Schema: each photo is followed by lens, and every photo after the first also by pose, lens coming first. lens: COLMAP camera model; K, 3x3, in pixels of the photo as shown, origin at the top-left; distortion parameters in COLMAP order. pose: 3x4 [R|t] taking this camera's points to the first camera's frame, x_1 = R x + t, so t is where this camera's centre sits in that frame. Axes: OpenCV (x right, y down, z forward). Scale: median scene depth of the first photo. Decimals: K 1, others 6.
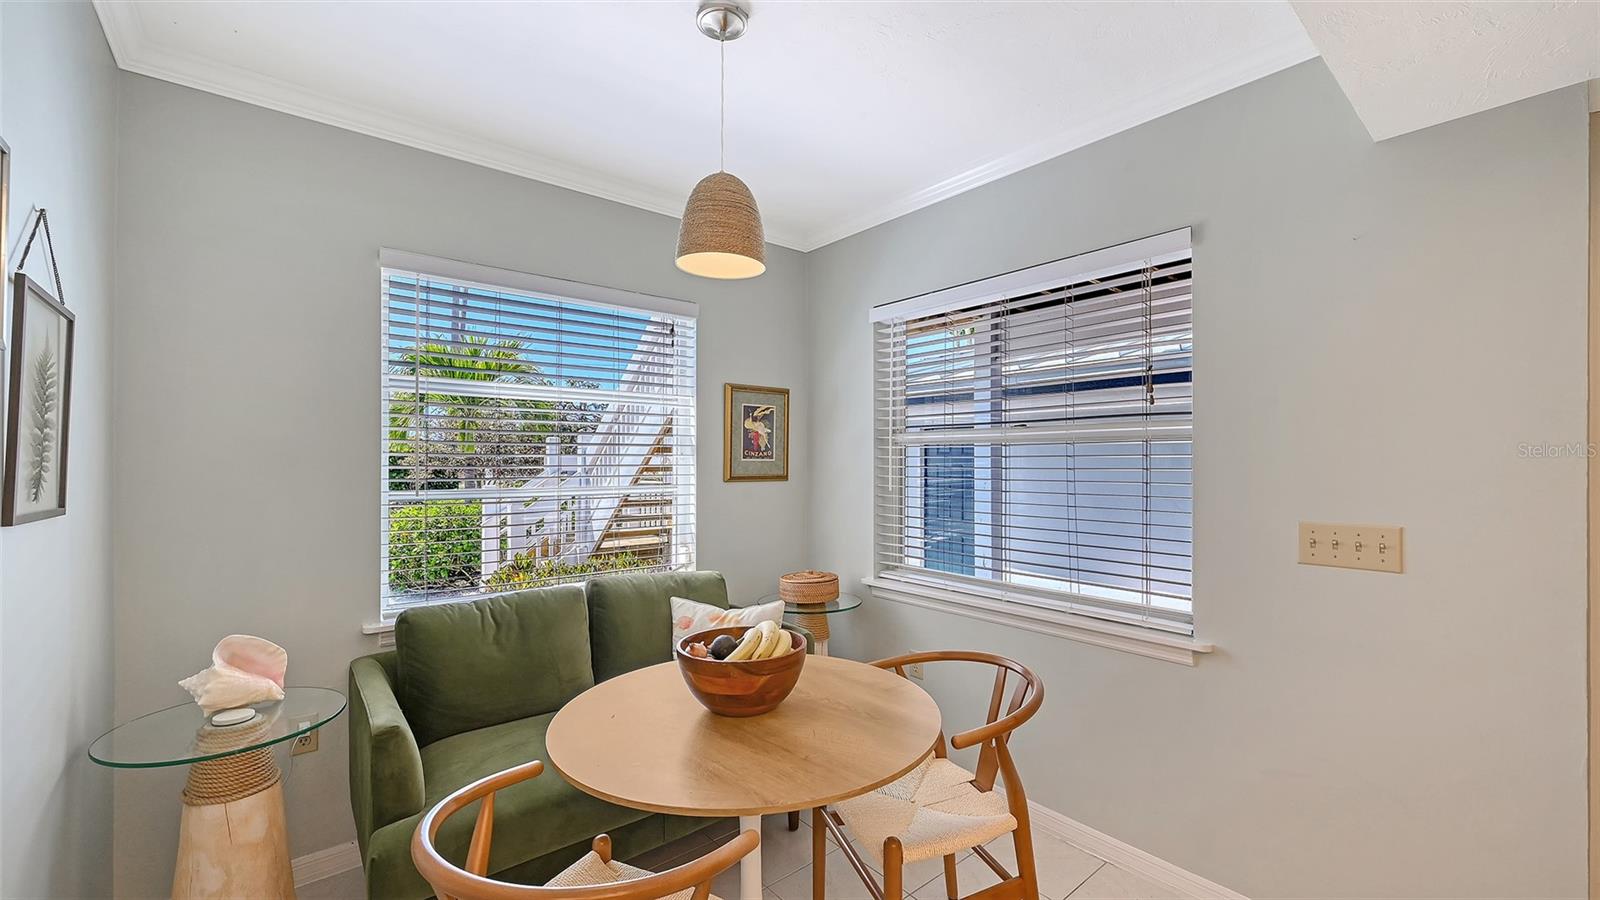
lens RADIAL K [[645.1, 0, 805.2], [0, 645.1, 455.7], [0, 0, 1]] dist [-0.000411, -0.000143]
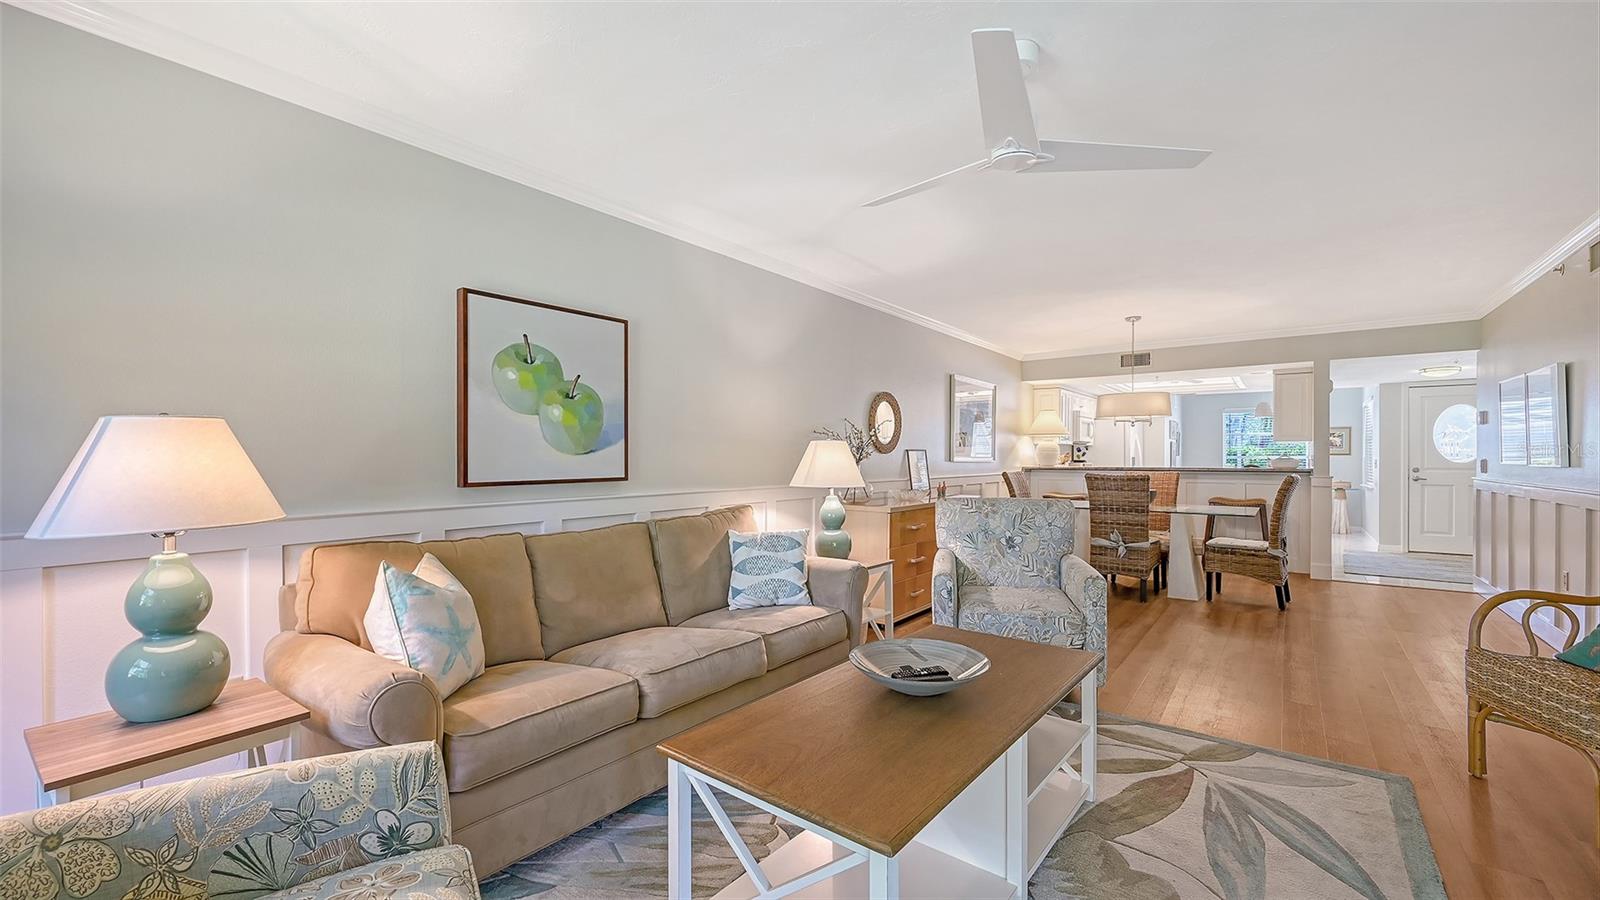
lens RADIAL K [[655.2, 0, 787.0], [0, 655.2, 452.8], [0, 0, 1]] dist [-0.002289, 0.000030]
pose [[0.212467, -0.003354, -0.977162, 2.724054], [0.005924, 0.999980, -0.002144, 0.017674], [0.977150, -0.005333, 0.212483, -2.587529]]
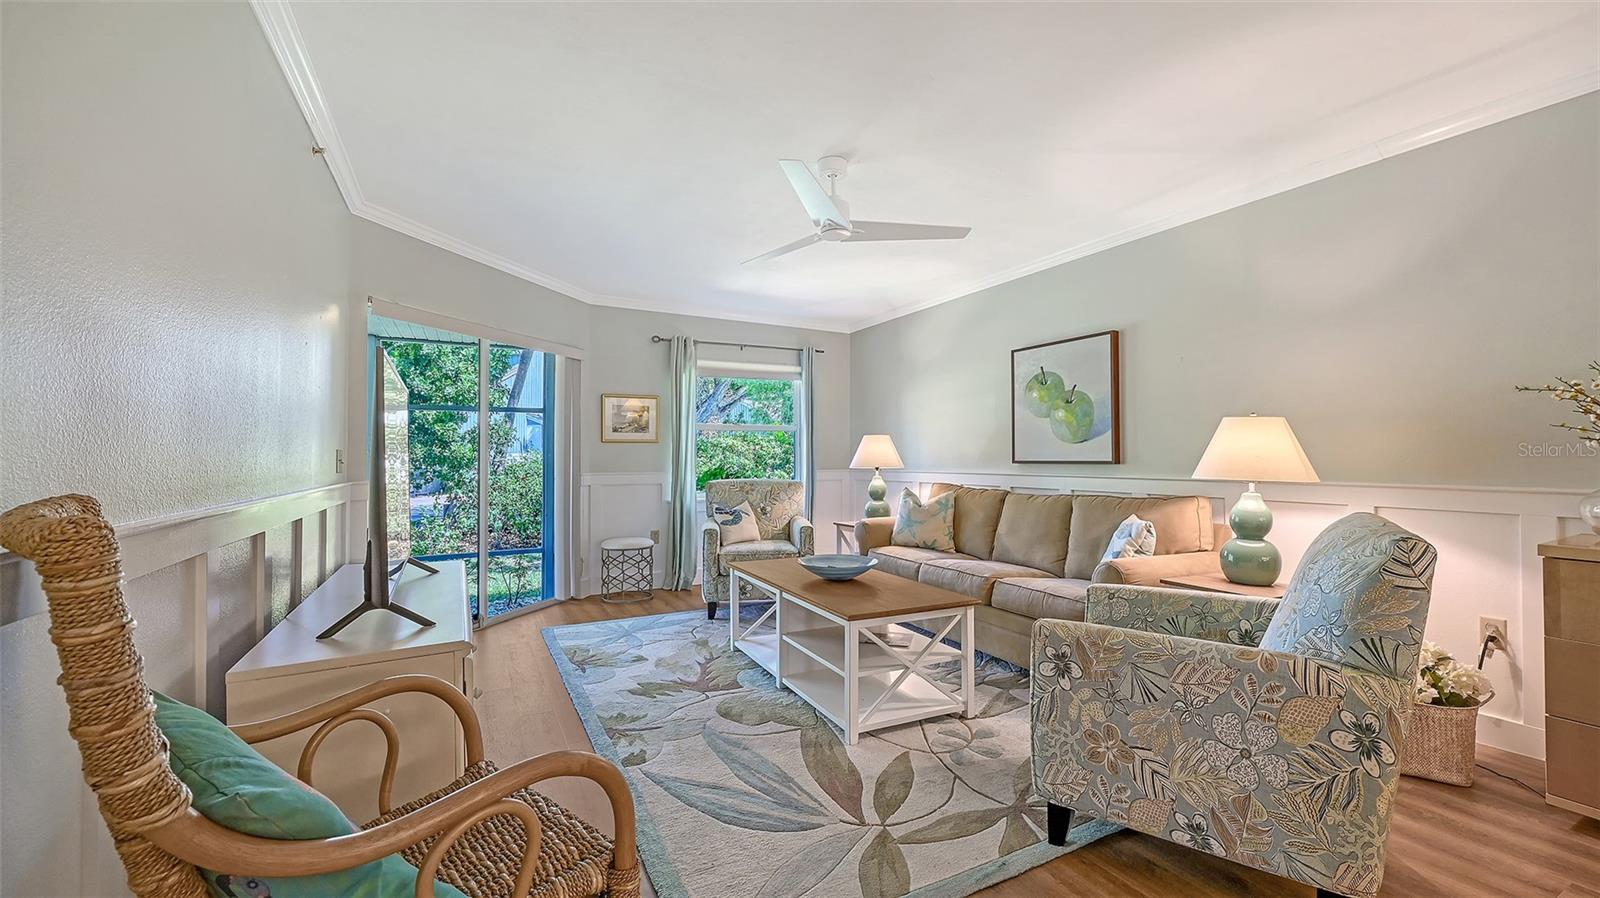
lens RADIAL K [[645.1, 0, 805.2], [0, 645.1, 454.7], [0, 0, 1]] dist [-0.000411, -0.000143]
pose [[-0.976497, 0.001193, 0.215528, 1.926270], [-0.001155, 0.999941, -0.010769, 0.055463], [-0.215529, -0.010765, -0.976438, -1.239348]]
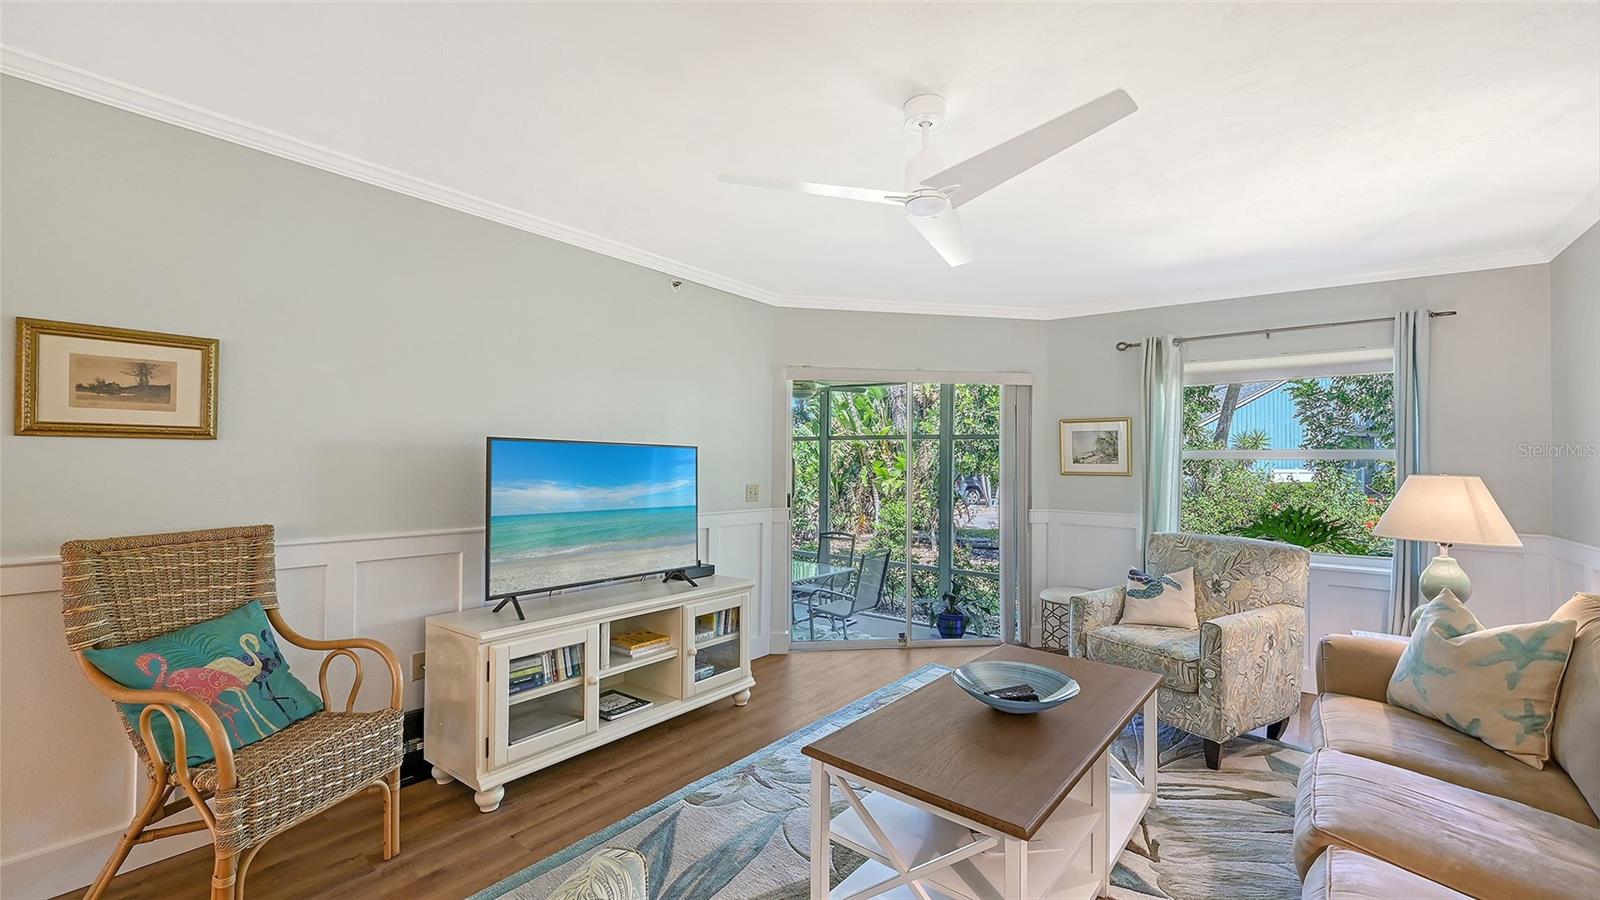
lens RADIAL K [[650.8, 0, 818.9], [0, 650.8, 451.8], [0, 0, 1]] dist [0.002530, 0.000194]
pose [[-0.220940, 0.012287, 0.975210, 1.449282], [-0.019580, 0.999663, -0.017032, -0.014904], [-0.975091, -0.022858, -0.220625, -1.940079]]
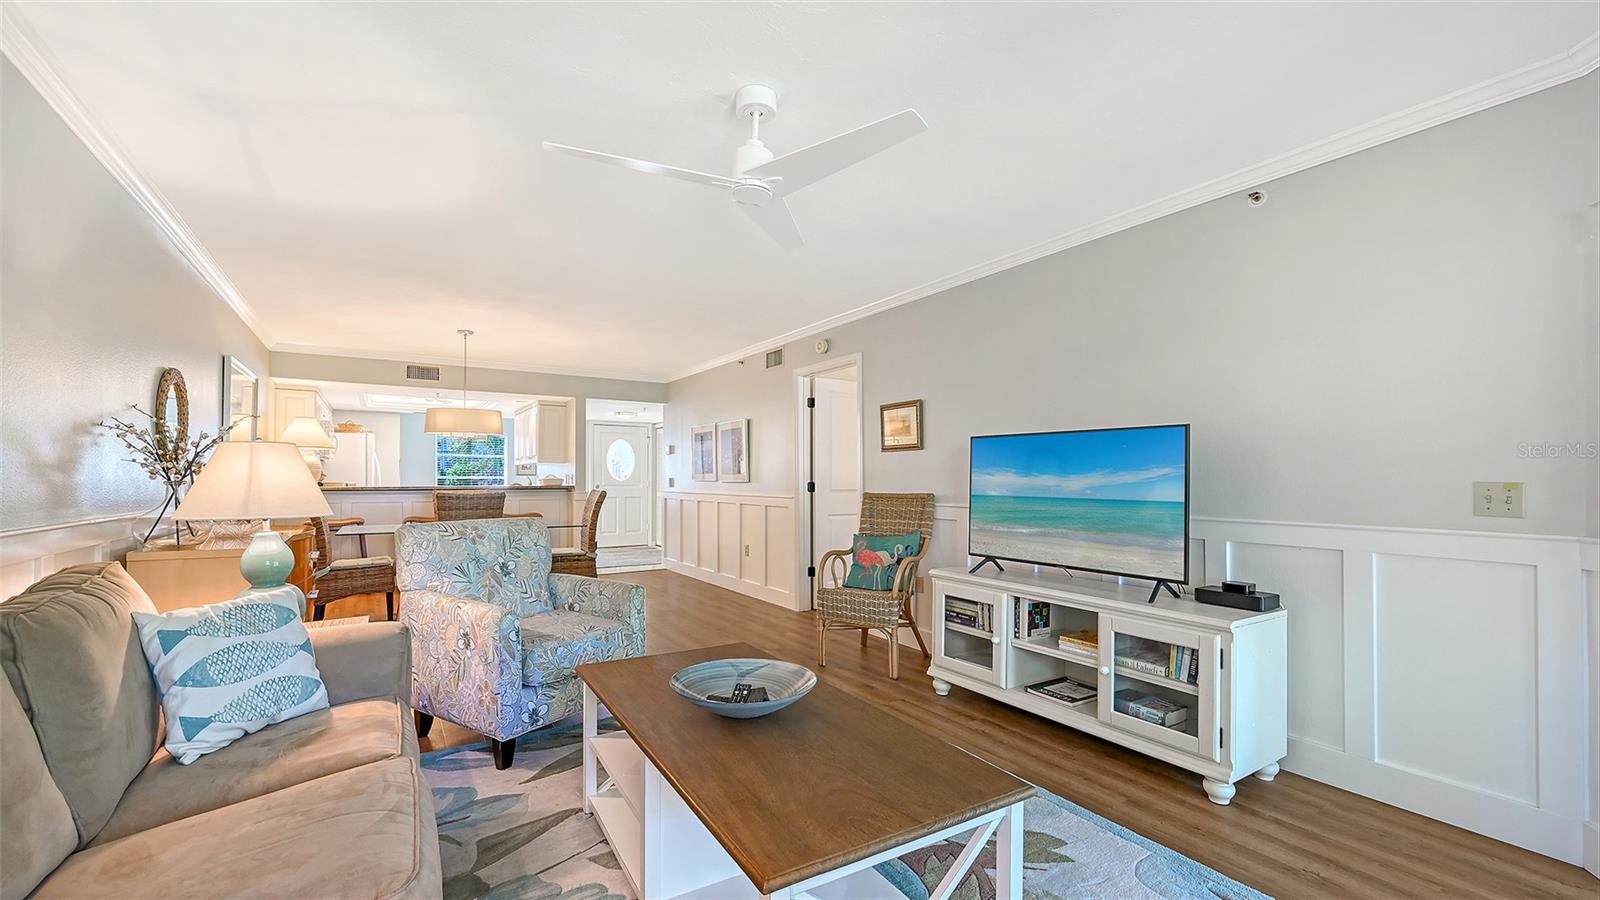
lens RADIAL K [[659.0, 0, 813.2], [0, 659.0, 474.8], [0, 0, 1]] dist [0.001264, 0.000115]
pose [[0.992802, 0.001145, -0.119760, 2.249595], [-0.001045, 0.999999, 0.000898, 0.028405], [0.119761, -0.000766, 0.992802, -2.935713]]
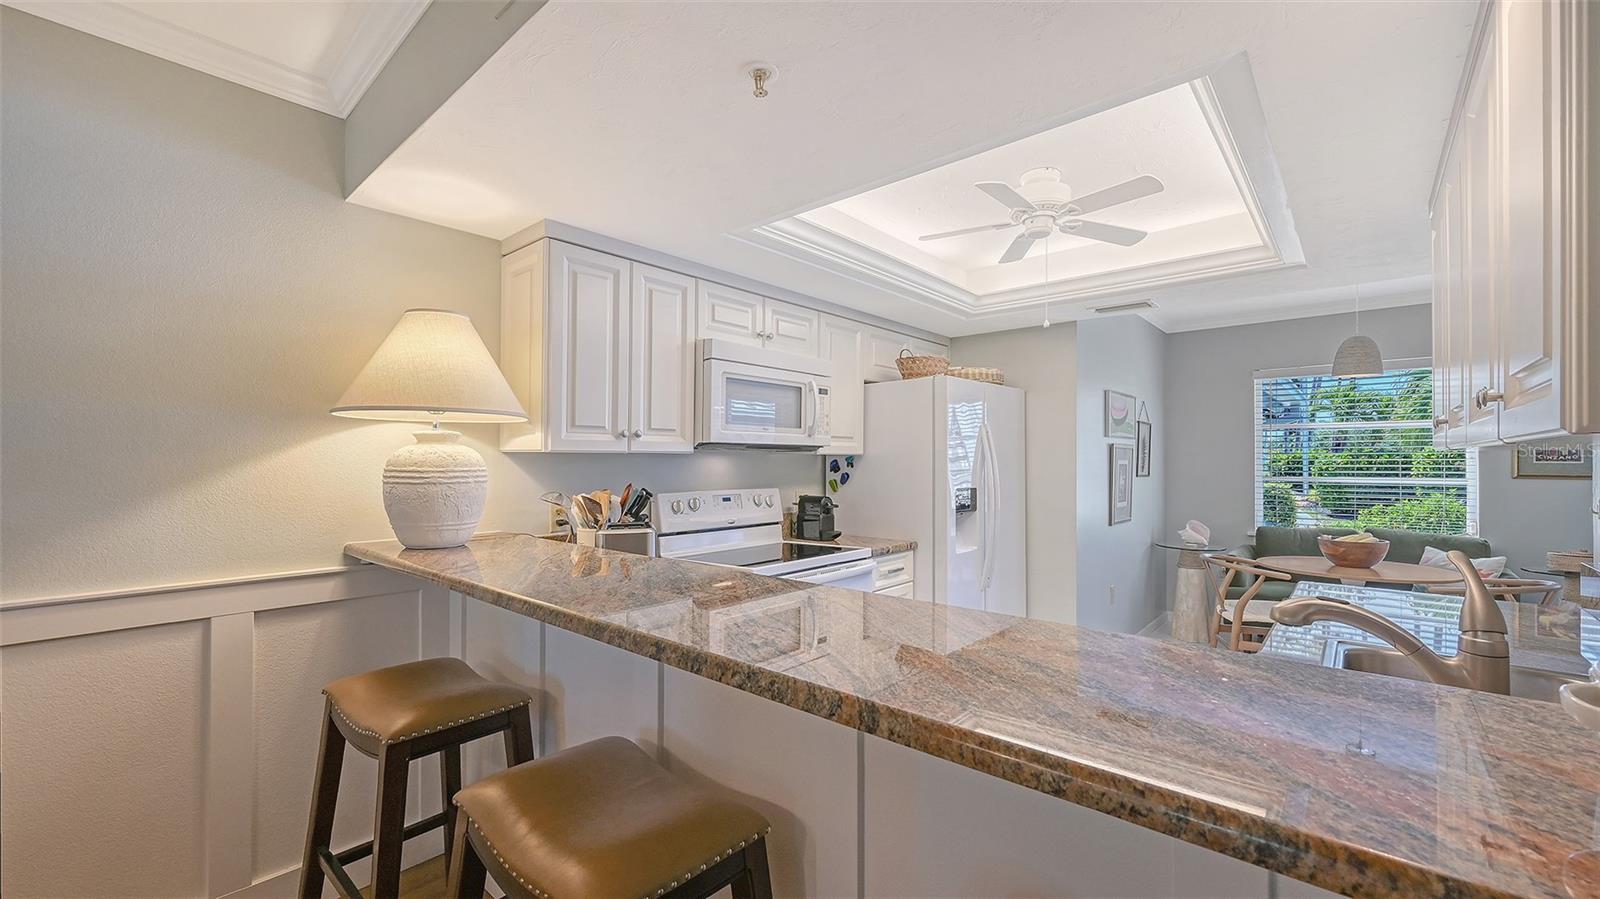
lens RADIAL K [[645.1, 0, 805.2], [0, 645.1, 455.2], [0, 0, 1]] dist [-0.000411, -0.000143]
pose [[0.155200, -0.006123, -0.987864, 0.991220], [0.006372, 0.999966, -0.005197, -0.011048], [0.987862, -0.005488, 0.155234, -0.688143]]
